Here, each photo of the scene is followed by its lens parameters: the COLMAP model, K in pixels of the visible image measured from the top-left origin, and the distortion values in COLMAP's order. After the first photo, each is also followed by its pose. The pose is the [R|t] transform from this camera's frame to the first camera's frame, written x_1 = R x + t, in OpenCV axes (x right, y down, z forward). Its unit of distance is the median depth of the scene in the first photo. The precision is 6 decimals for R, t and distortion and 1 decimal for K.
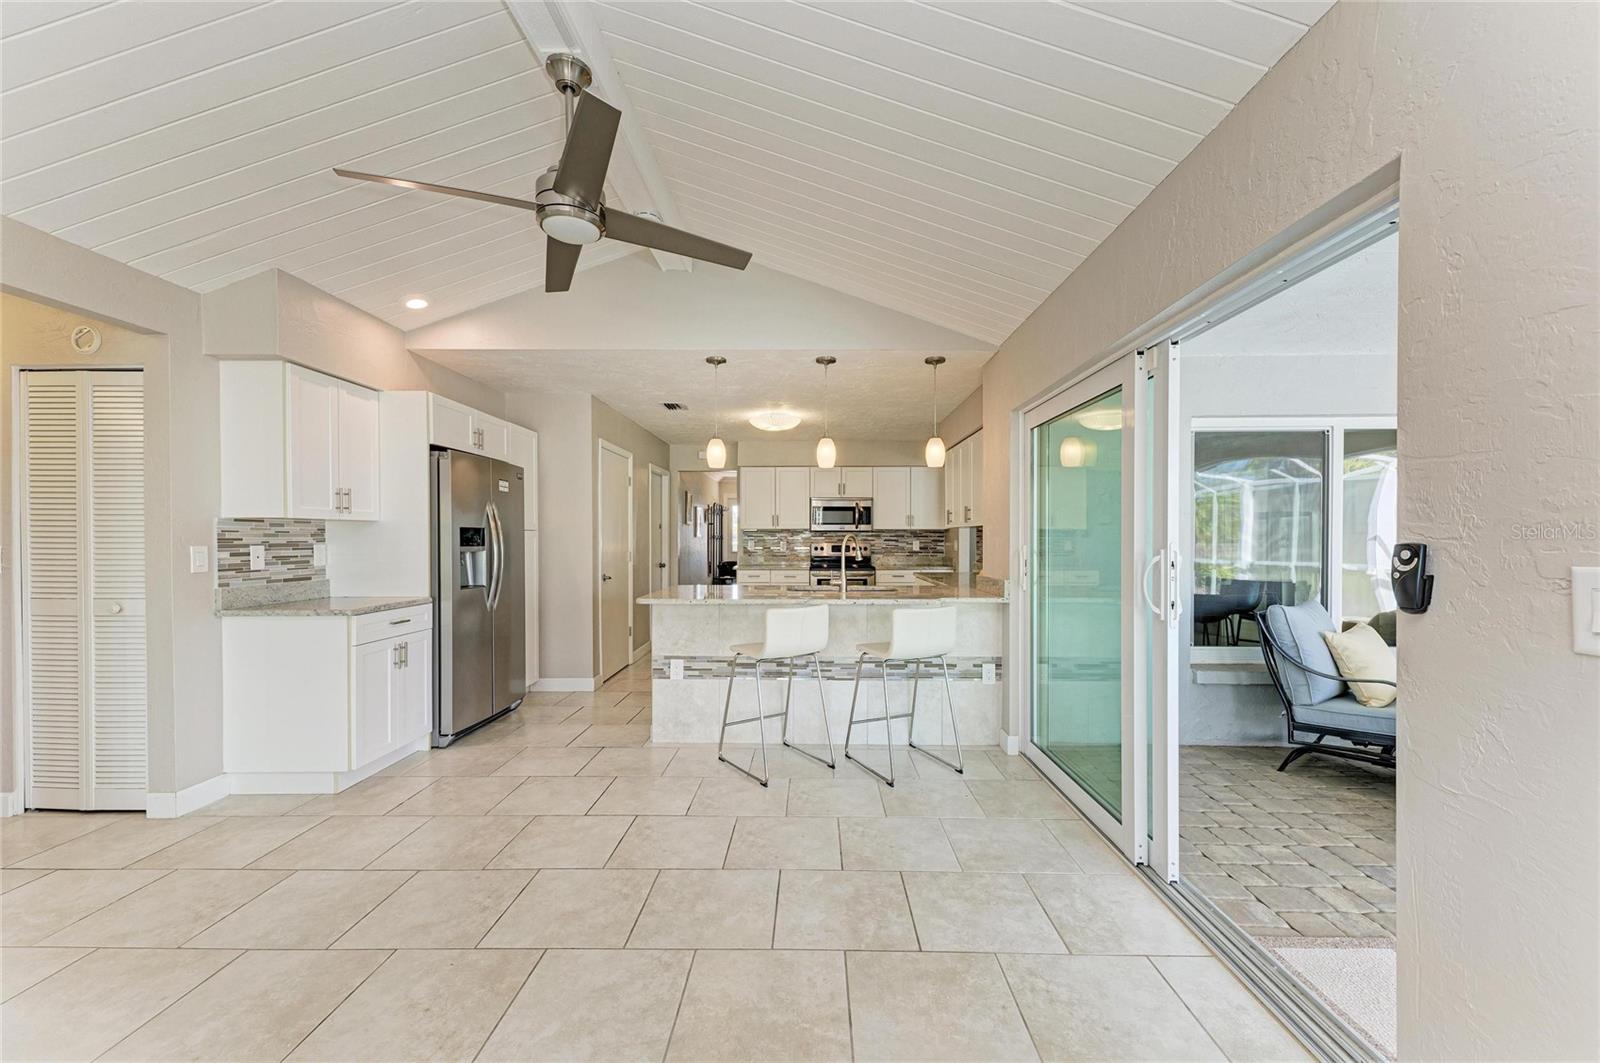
lens RADIAL K [[626.2, 0, 806.7], [0, 626.2, 540.1], [0, 0, 1]] dist [0.012673, -0.000096]
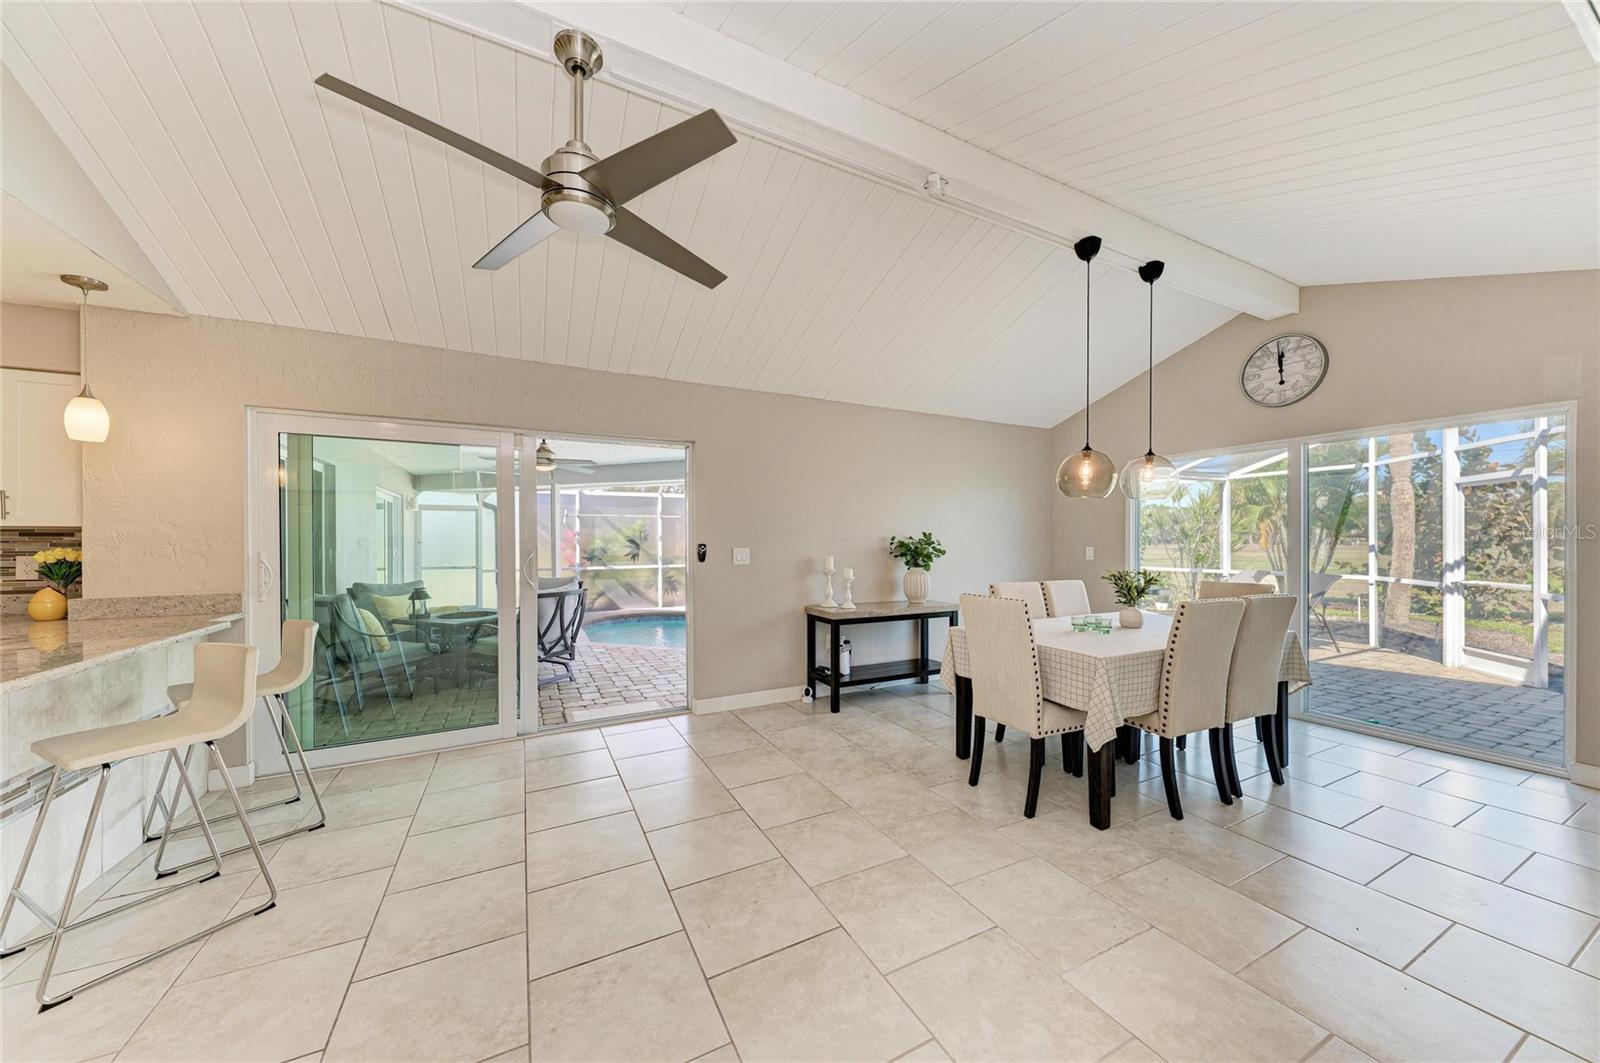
lens RADIAL K [[552.2, 0, 800.7], [0, 552.2, 543.6], [0, 0, 1]] dist [-0.000684, -0.000281]
pose [[-0.465208, 0.001898, 0.885199, -1.119334], [0.009553, 0.999950, 0.002877, -0.006816], [-0.885150, 0.009795, -0.465203, 0.972598]]
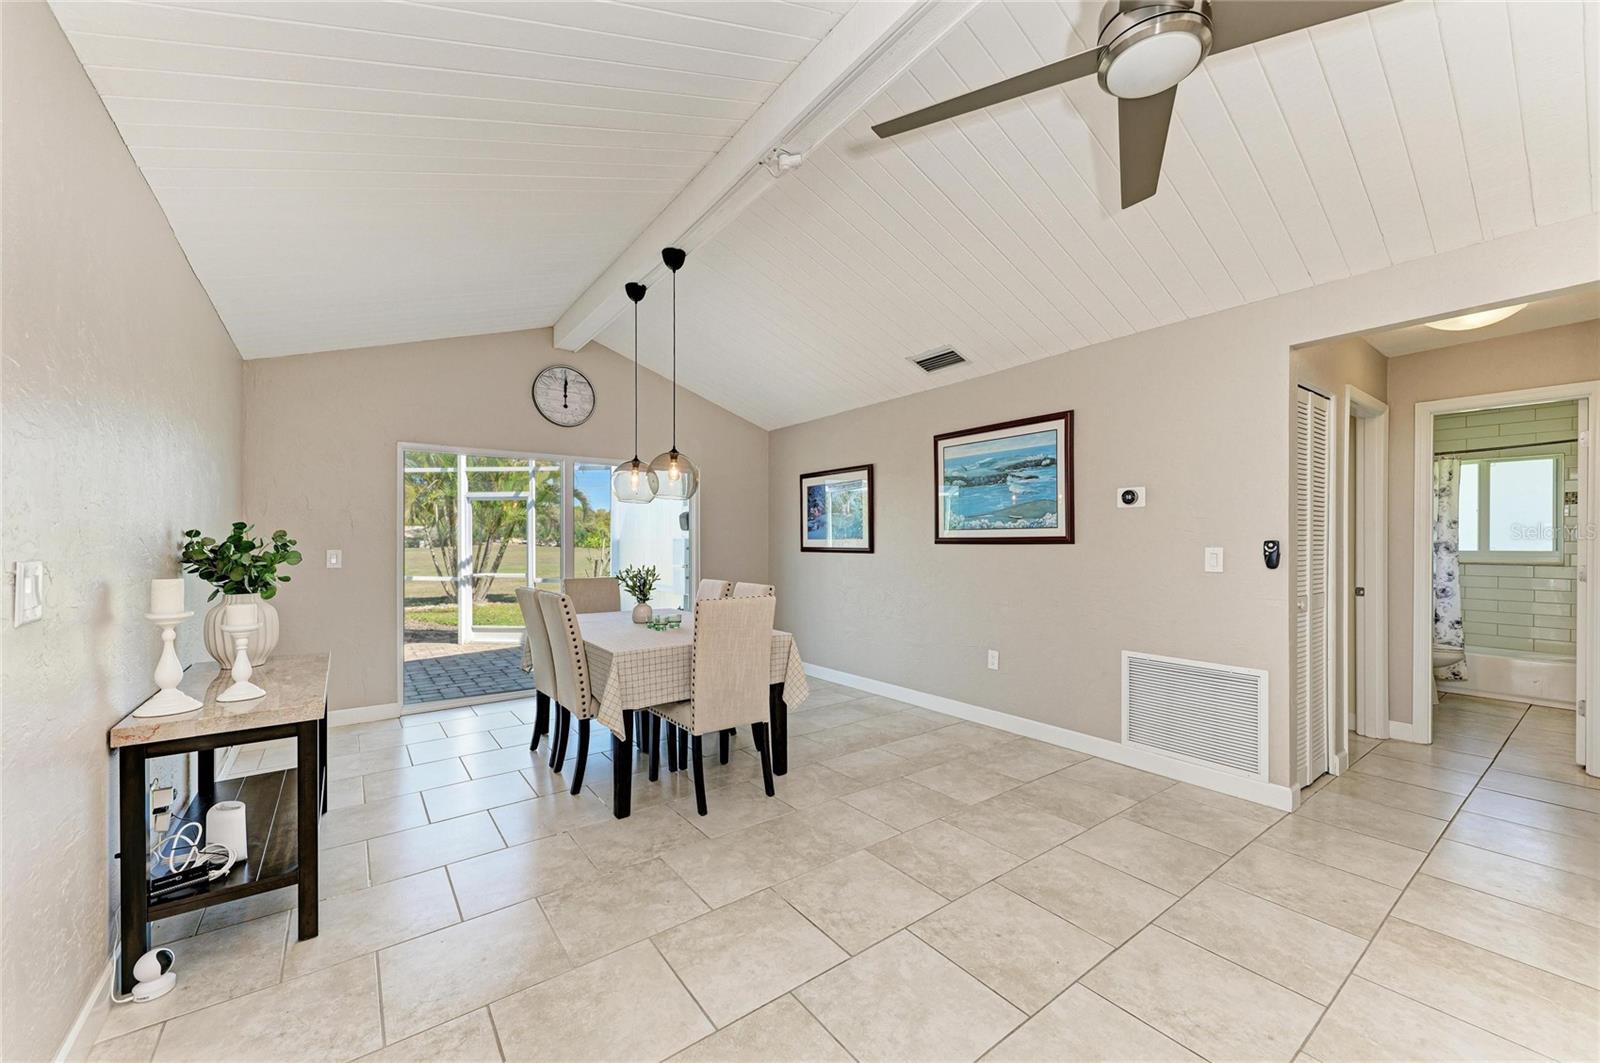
lens RADIAL K [[612.2, 0, 812.1], [0, 612.2, 543.2], [0, 0, 1]] dist [0.000161, -0.000044]
pose [[-0.787326, 0.006516, -0.616502, 0.262152], [0.001638, 0.999963, 0.008476, -0.008549], [0.616535, 0.005664, -0.787307, 1.138076]]
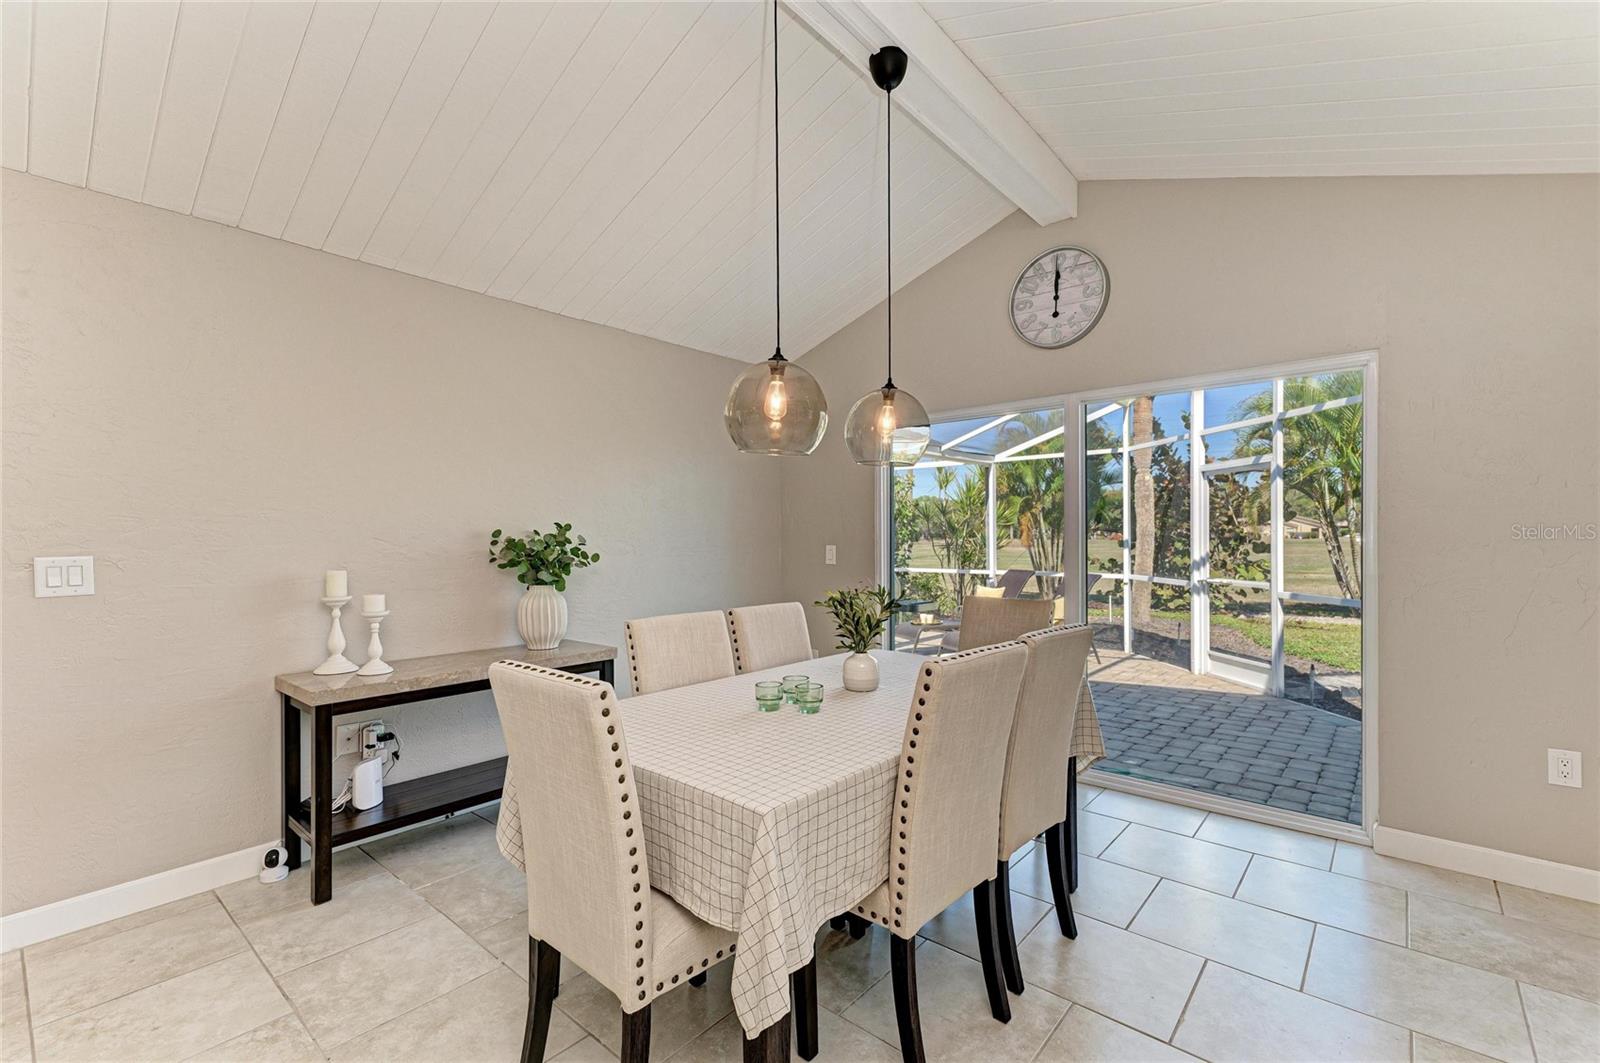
lens RADIAL K [[696.6, 0, 804.9], [0, 696.6, 537.5], [0, 0, 1]] dist [0.001913, 0.000422]
pose [[-0.770404, 0.007246, 0.637514, -0.866880], [0.012771, 0.999910, 0.004069, -0.006812], [-0.637428, 0.011276, -0.770428, 0.440647]]
